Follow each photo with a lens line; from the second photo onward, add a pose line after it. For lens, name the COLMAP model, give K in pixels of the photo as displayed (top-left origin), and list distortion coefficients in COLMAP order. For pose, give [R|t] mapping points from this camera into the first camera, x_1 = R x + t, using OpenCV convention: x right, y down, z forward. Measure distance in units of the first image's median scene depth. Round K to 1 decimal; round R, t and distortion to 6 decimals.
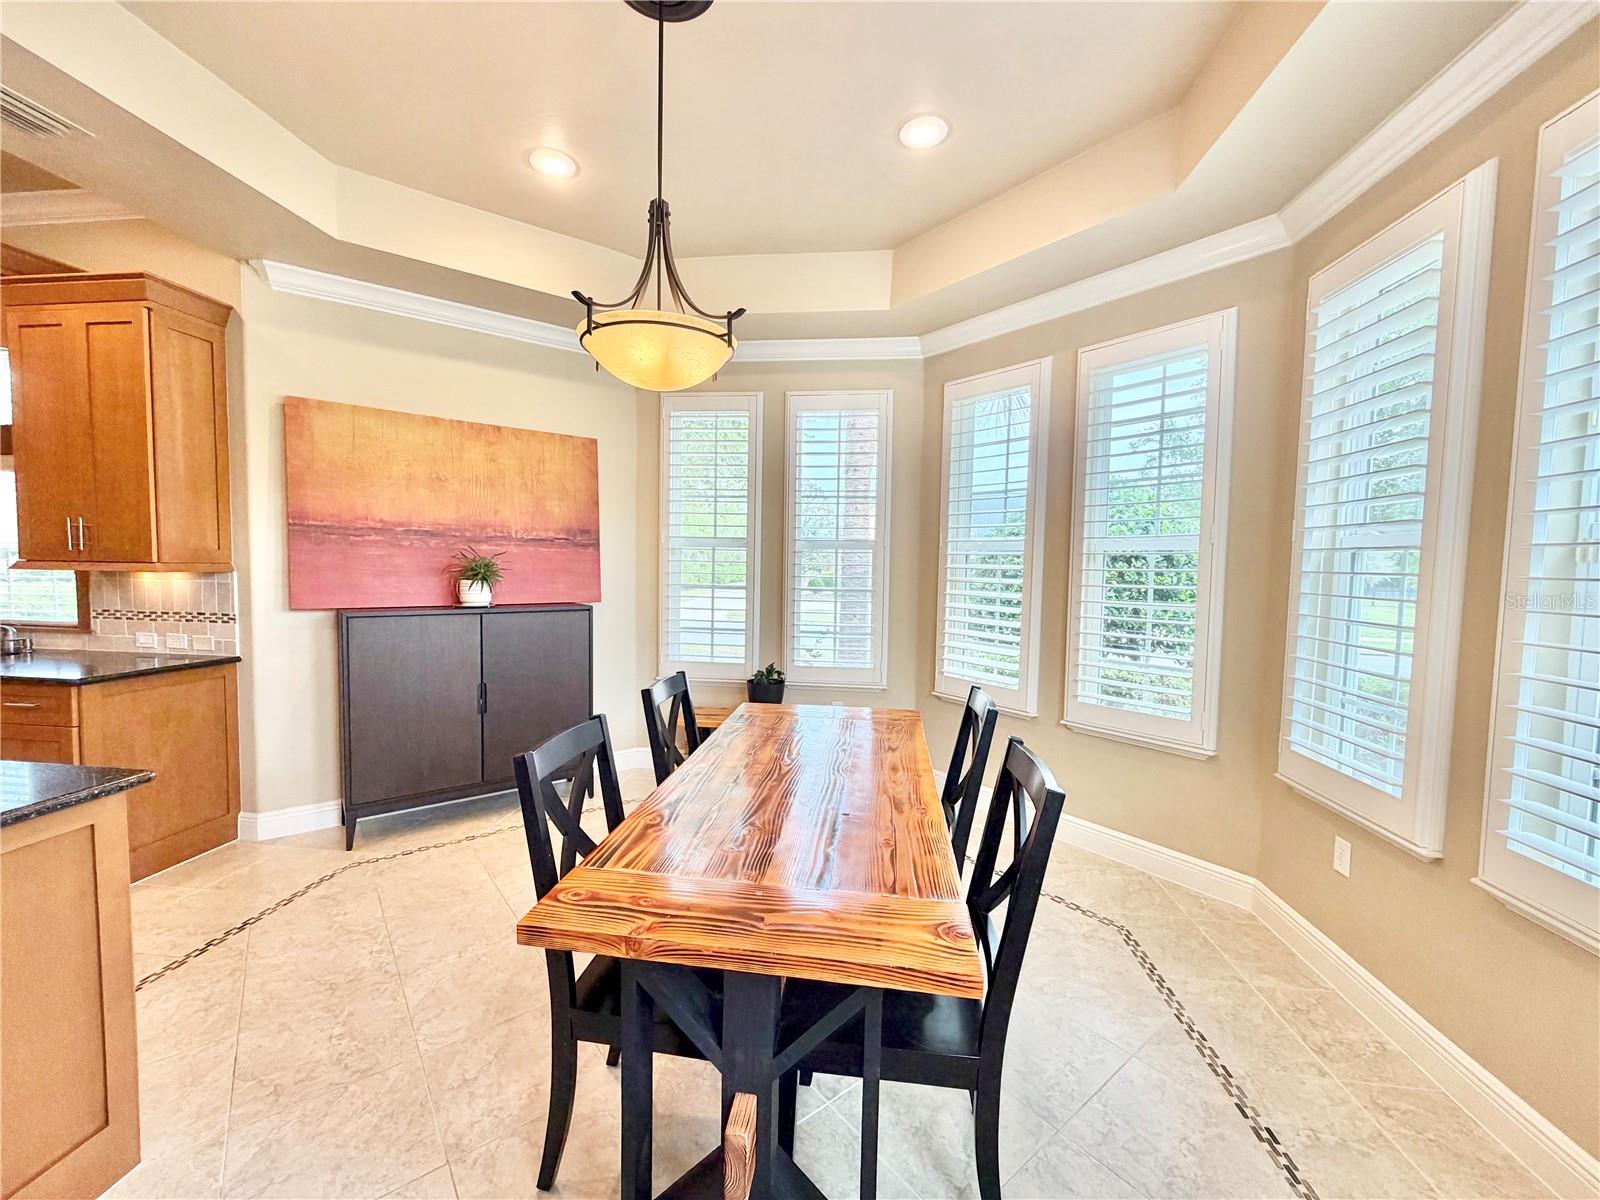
lens RADIAL K [[638.5, 0, 789.7], [0, 638.5, 596.5], [0, 0, 1]] dist [0.000468, 0.000112]
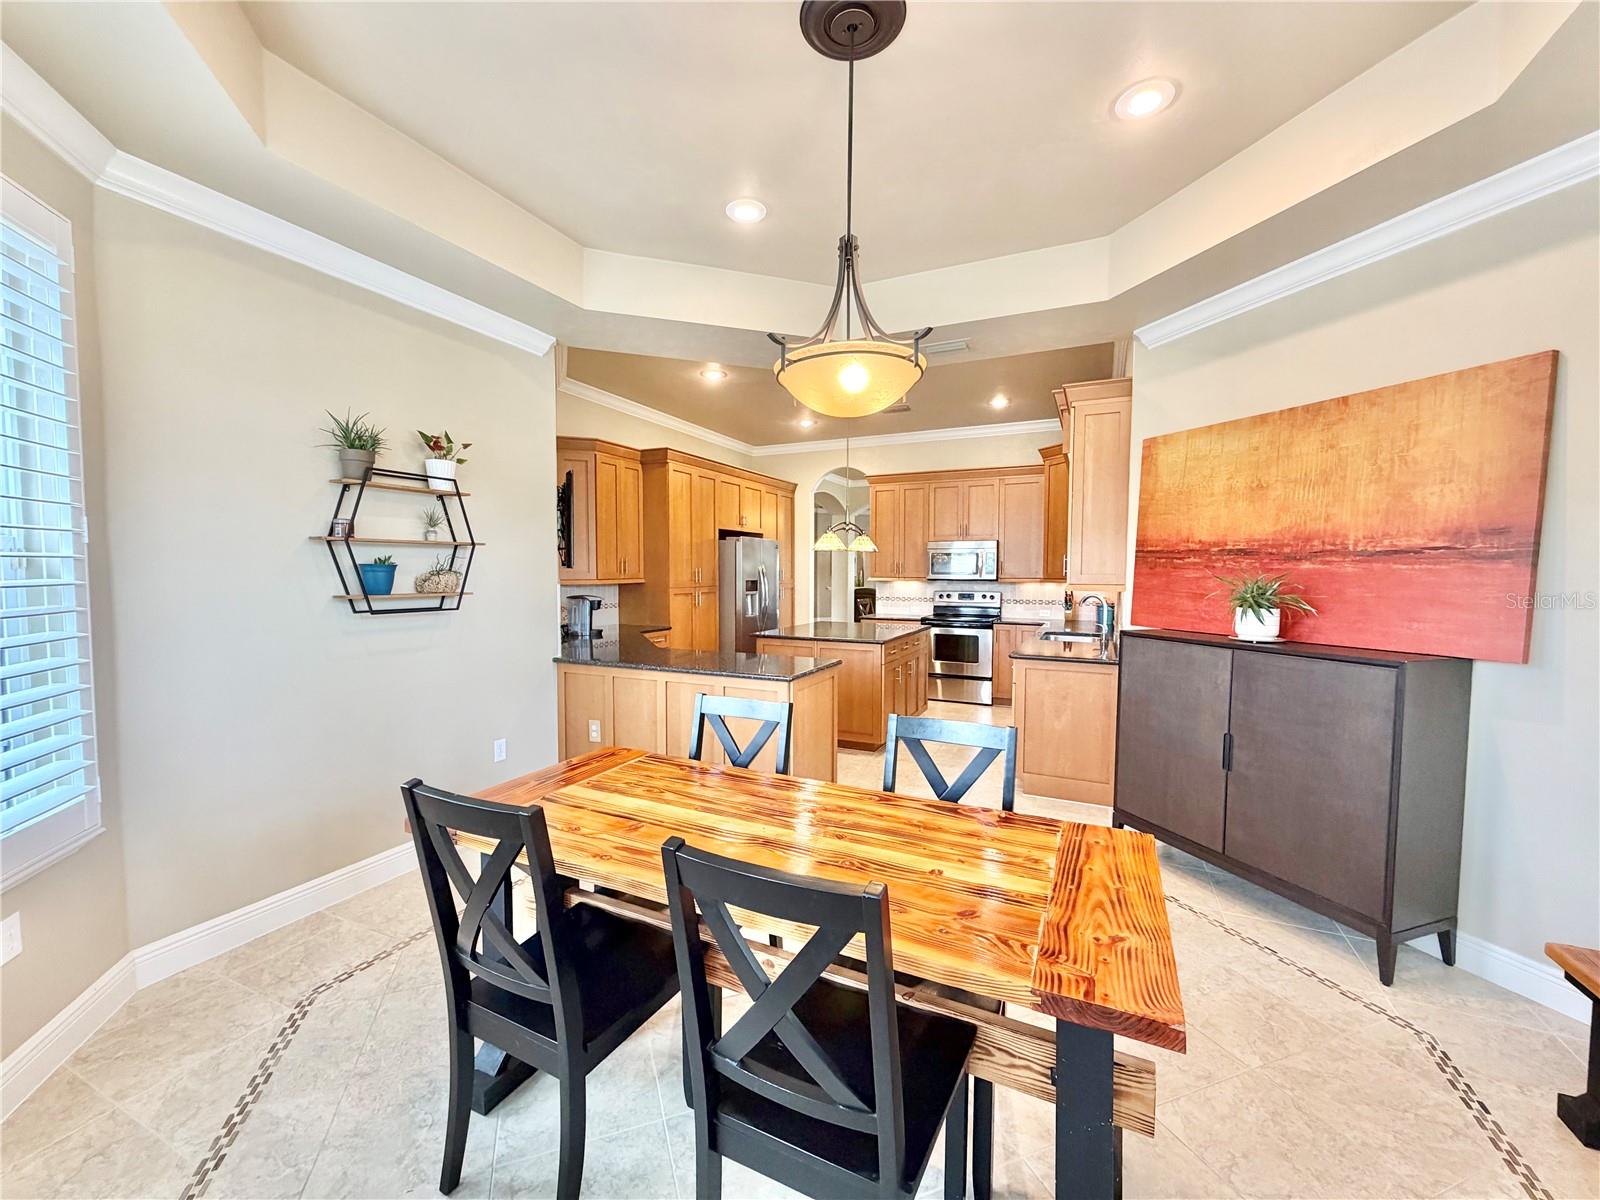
lens RADIAL K [[638.5, 0, 796.3], [0, 638.5, 599.5], [0, 0, 1]] dist [0.000468, 0.000112]
pose [[-0.307513, 0.025000, -0.951215, 0.462486], [-0.059039, 0.997228, 0.045295, -0.038841], [0.949711, 0.070088, -0.305184, 0.709523]]
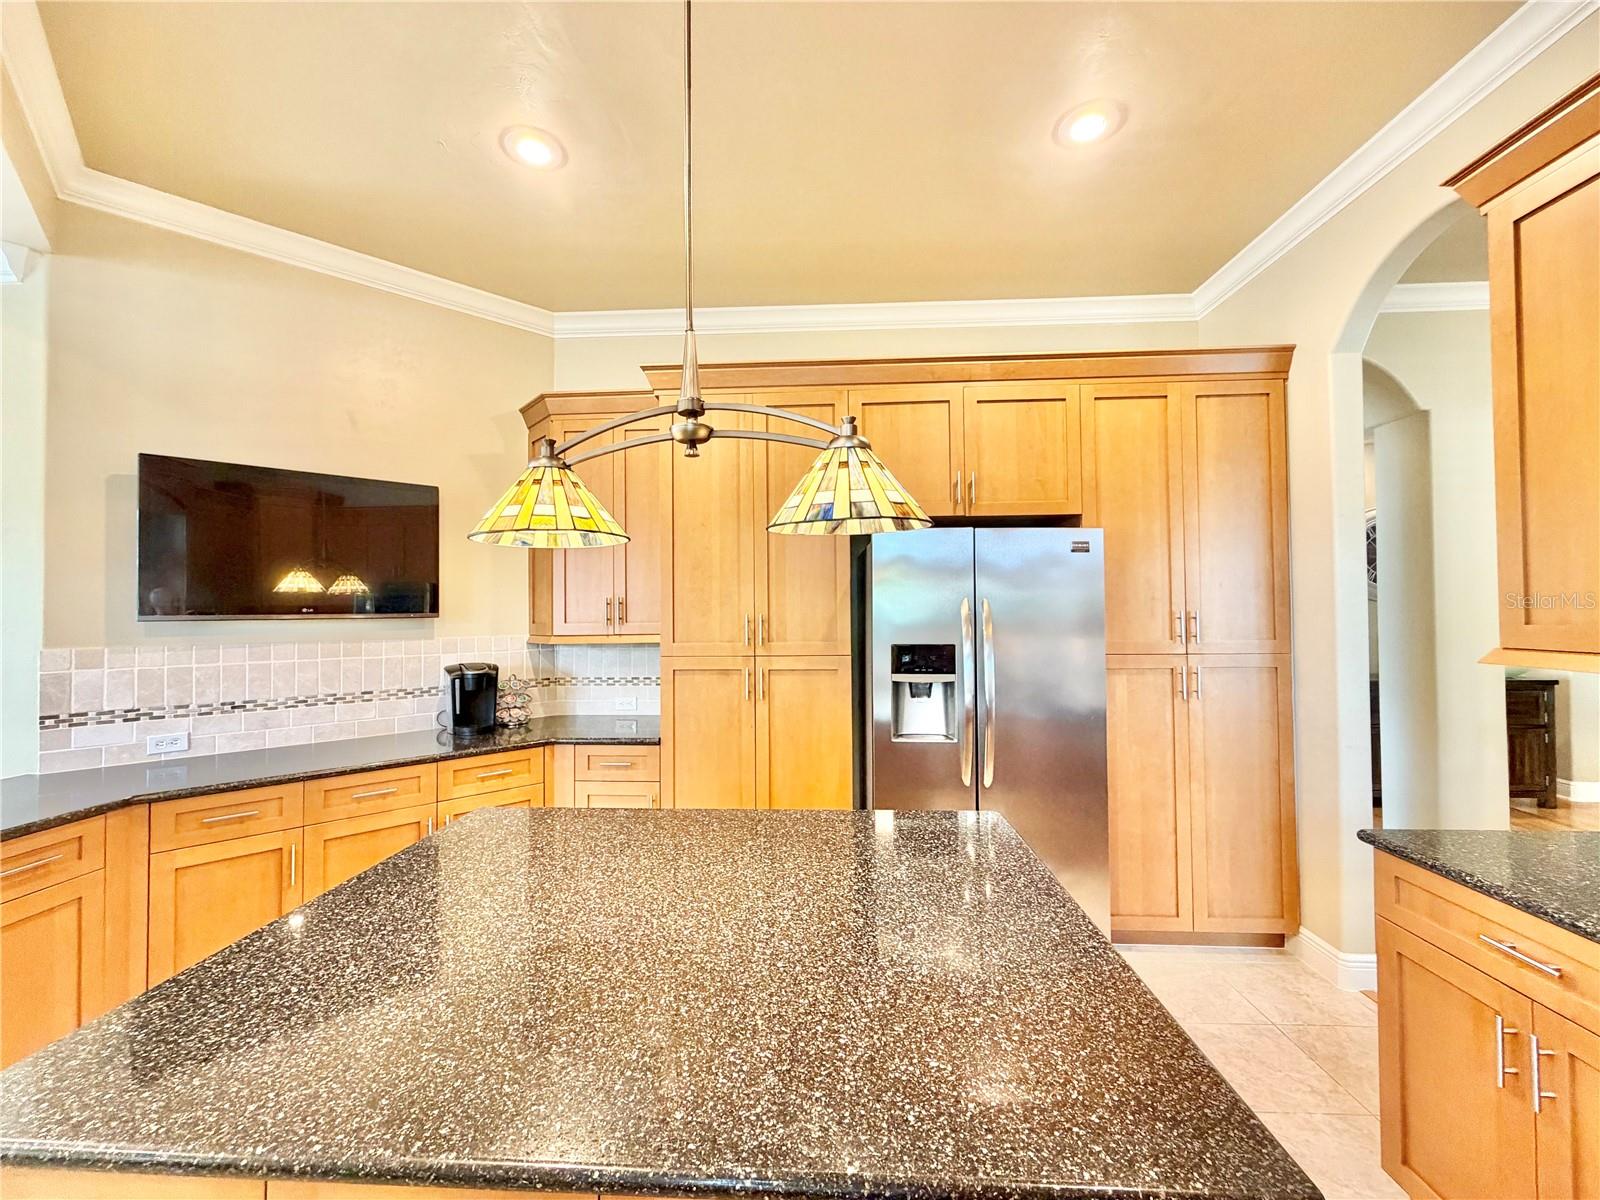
lens RADIAL K [[638.5, 0, 790.8], [0, 638.5, 597.9], [0, 0, 1]] dist [0.000468, 0.000112]
pose [[-0.996832, -0.011396, -0.078718, -1.247269], [-0.013670, 0.999503, 0.028414, -0.073874], [0.078356, 0.029400, -0.996492, 0.688929]]
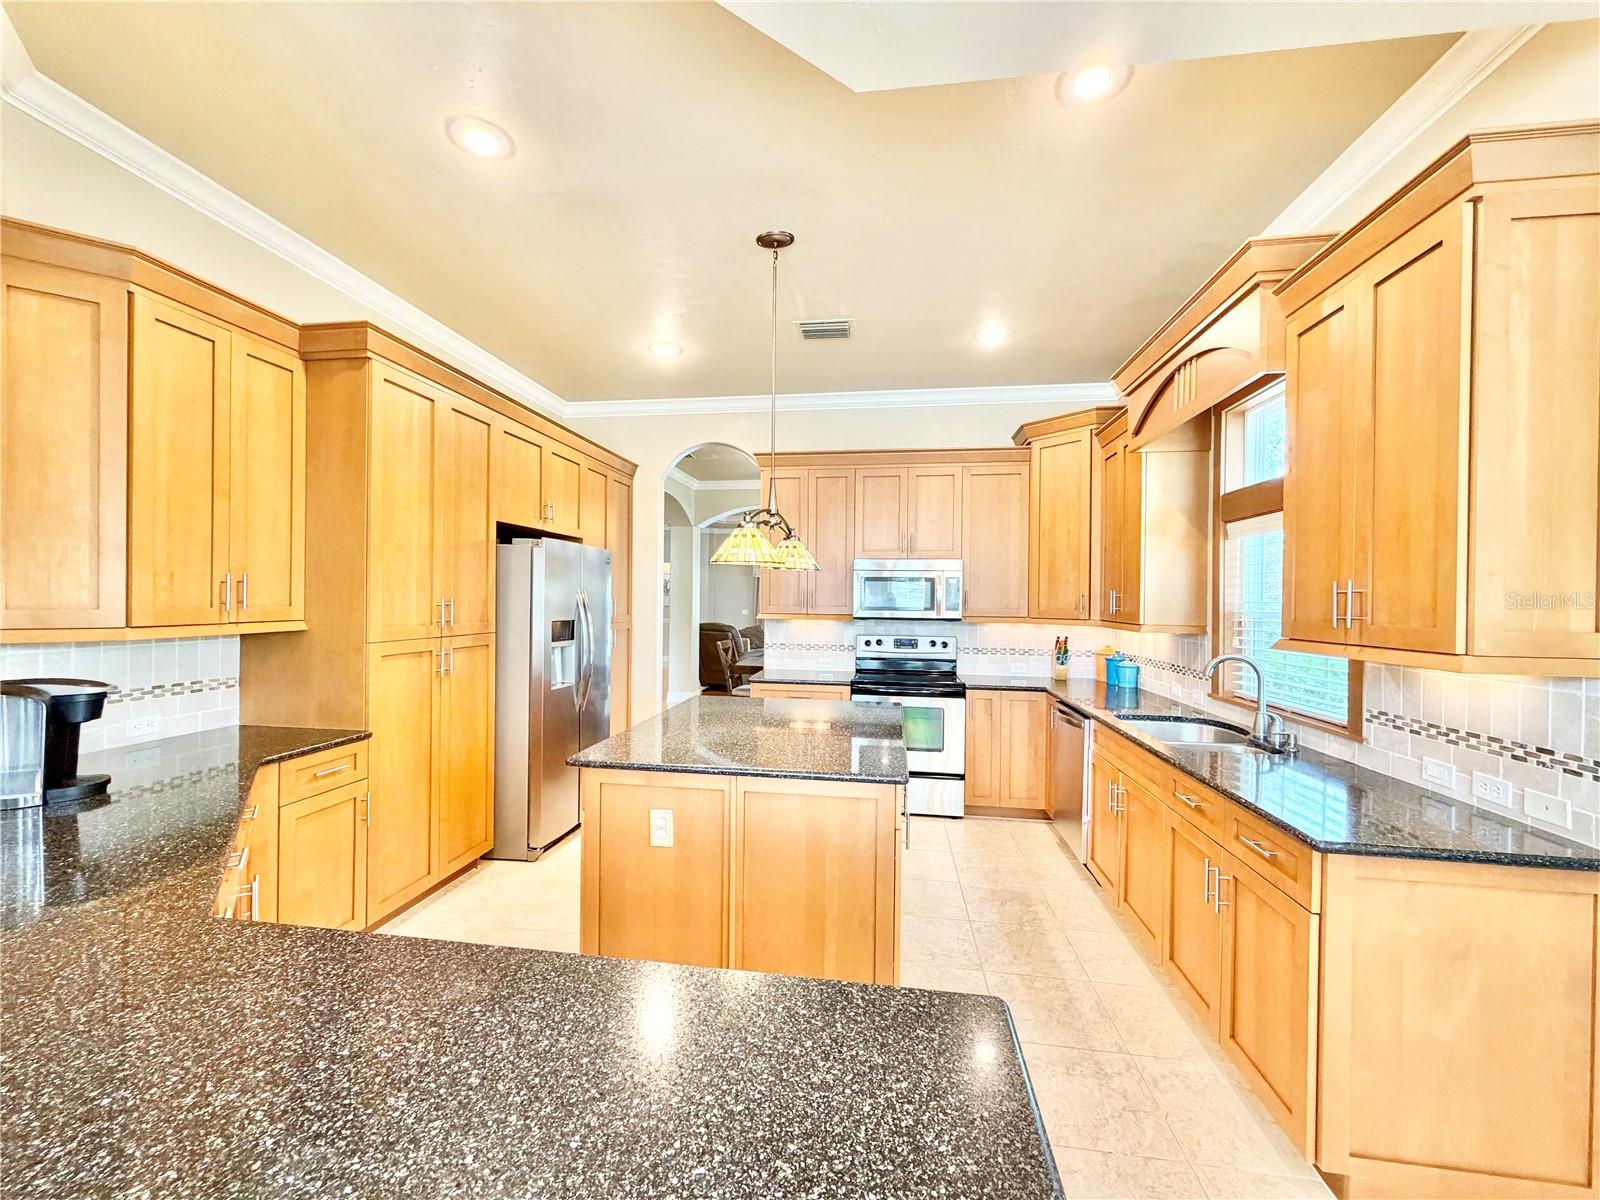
lens RADIAL K [[638.5, 0, 793.9], [0, 638.5, 603.8], [0, 0, 1]] dist [0.000468, 0.000112]
pose [[-0.015859, -0.009988, -0.999824, -0.355013], [-0.066169, 0.997769, -0.008918, -0.044560], [0.997682, 0.066016, -0.016484, 0.354502]]
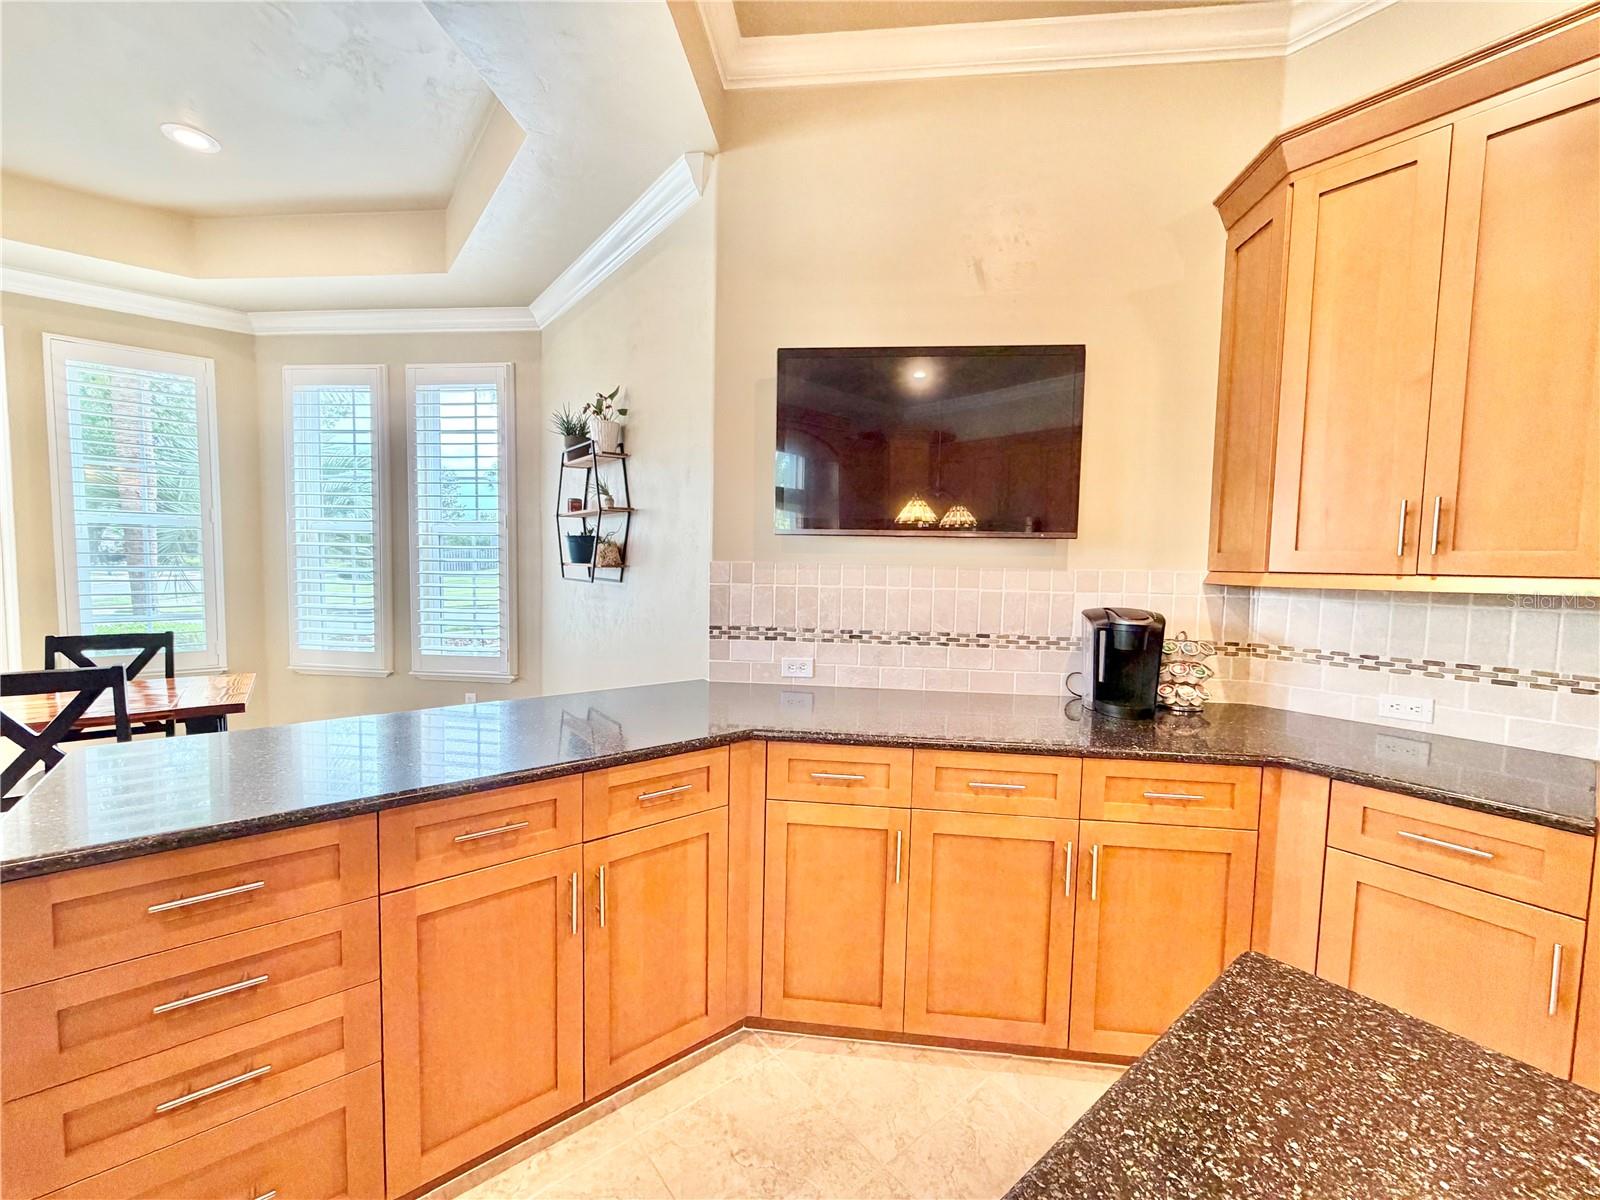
lens RADIAL K [[638.5, 0, 797.4], [0, 638.5, 603.5], [0, 0, 1]] dist [0.000468, 0.000112]
pose [[-0.724084, -0.080010, 0.685056, -1.051996], [0.002362, 0.992955, 0.118467, -0.024332], [-0.689708, 0.087398, -0.718794, 0.385281]]
